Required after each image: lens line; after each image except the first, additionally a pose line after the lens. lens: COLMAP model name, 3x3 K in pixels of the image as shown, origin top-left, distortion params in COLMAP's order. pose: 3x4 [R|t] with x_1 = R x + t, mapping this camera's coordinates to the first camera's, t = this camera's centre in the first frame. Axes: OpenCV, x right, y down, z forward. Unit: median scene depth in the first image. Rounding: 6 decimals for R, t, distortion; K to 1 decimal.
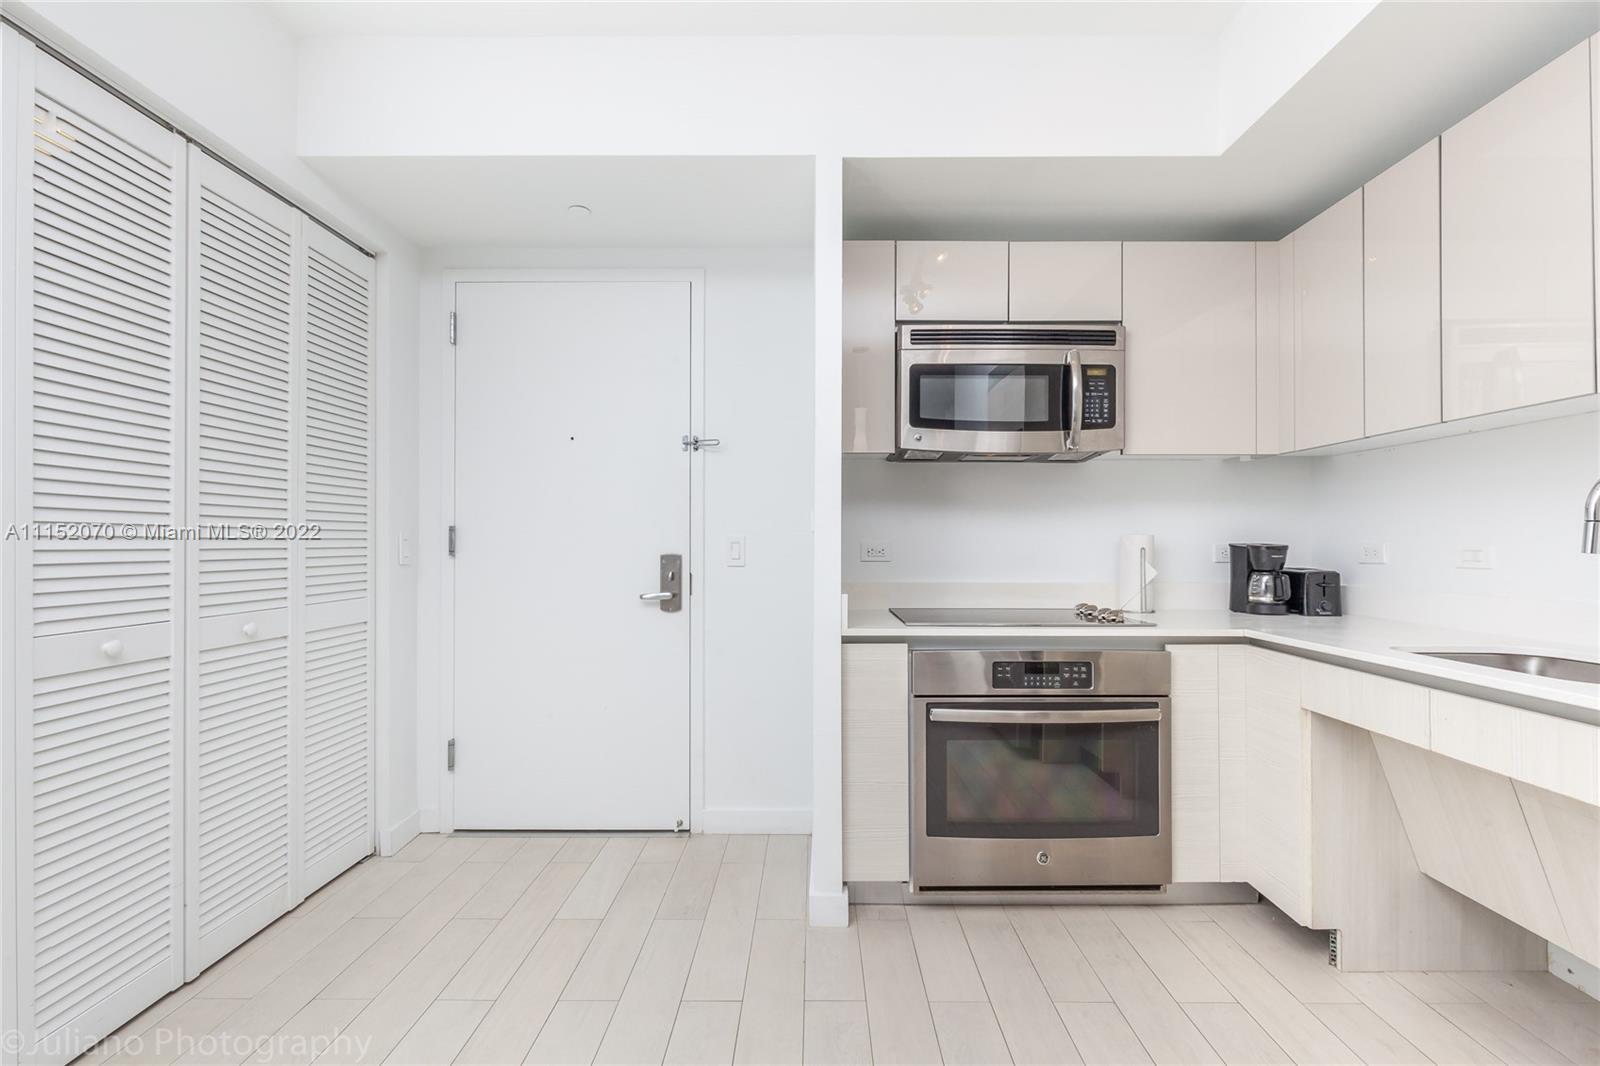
lens RADIAL K [[715.6, 0, 807.7], [0, 715.6, 542.7], [0, 0, 1]] dist [0.000410, -0.000520]
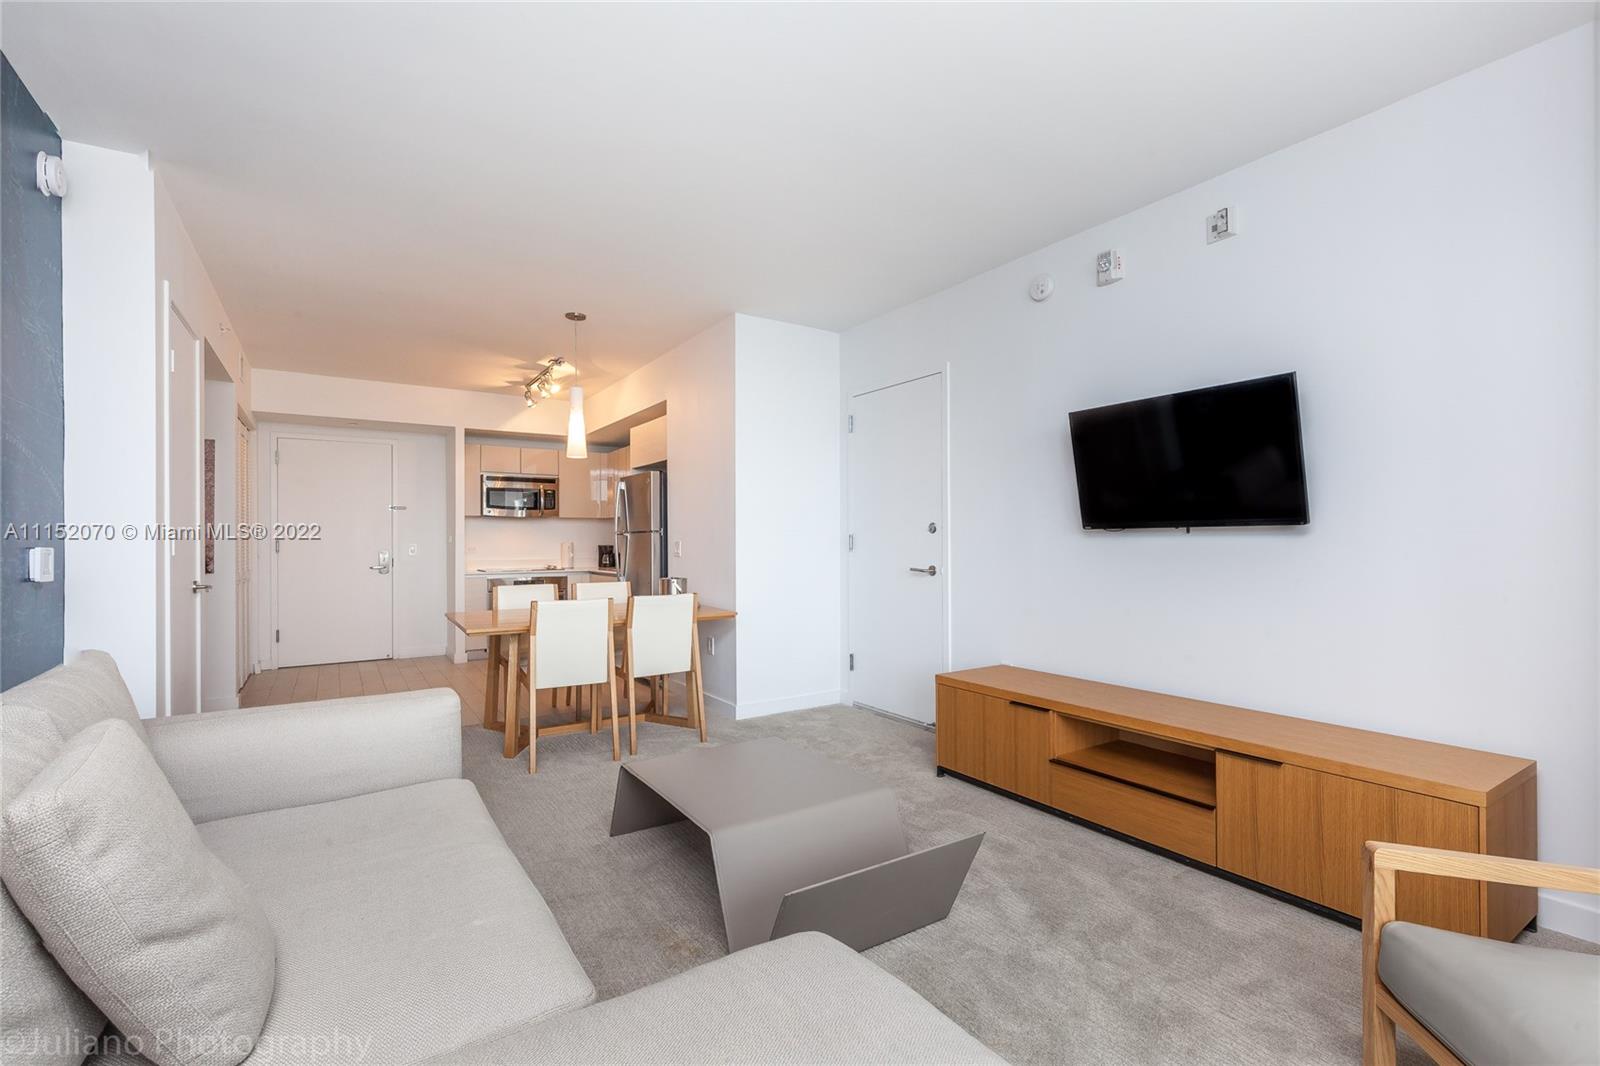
lens RADIAL K [[715.6, 0, 807.7], [0, 715.6, 542.7], [0, 0, 1]] dist [0.000410, -0.000520]
pose [[0.830375, -0.005200, 0.557181, -0.413449], [0.003810, 0.999986, 0.003654, -0.018976], [-0.557192, -0.000912, 0.830383, -2.265435]]
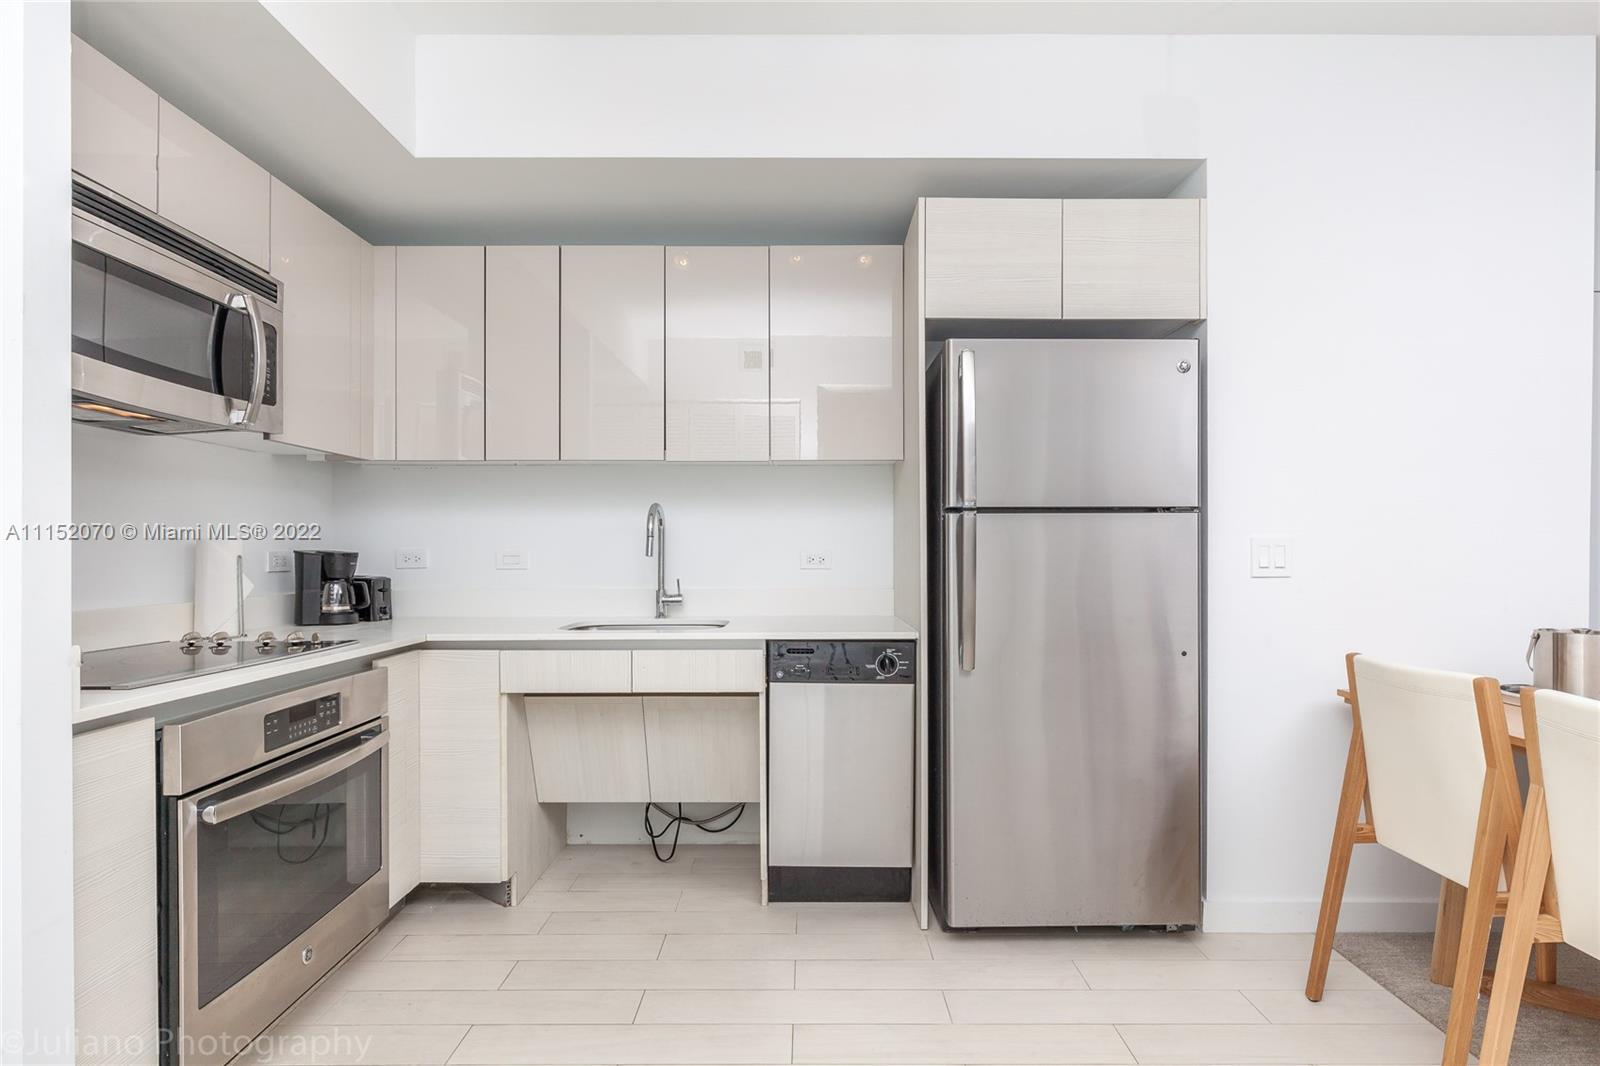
lens RADIAL K [[821.7, 0, 799.0], [0, 821.7, 554.5], [0, 0, 1]] dist [0.001370, 0.000085]
pose [[-0.007200, -0.005804, 0.999957, -0.498628], [0.002858, 0.999979, 0.005824, 0.002228], [-0.999970, 0.002900, -0.007184, 0.419748]]
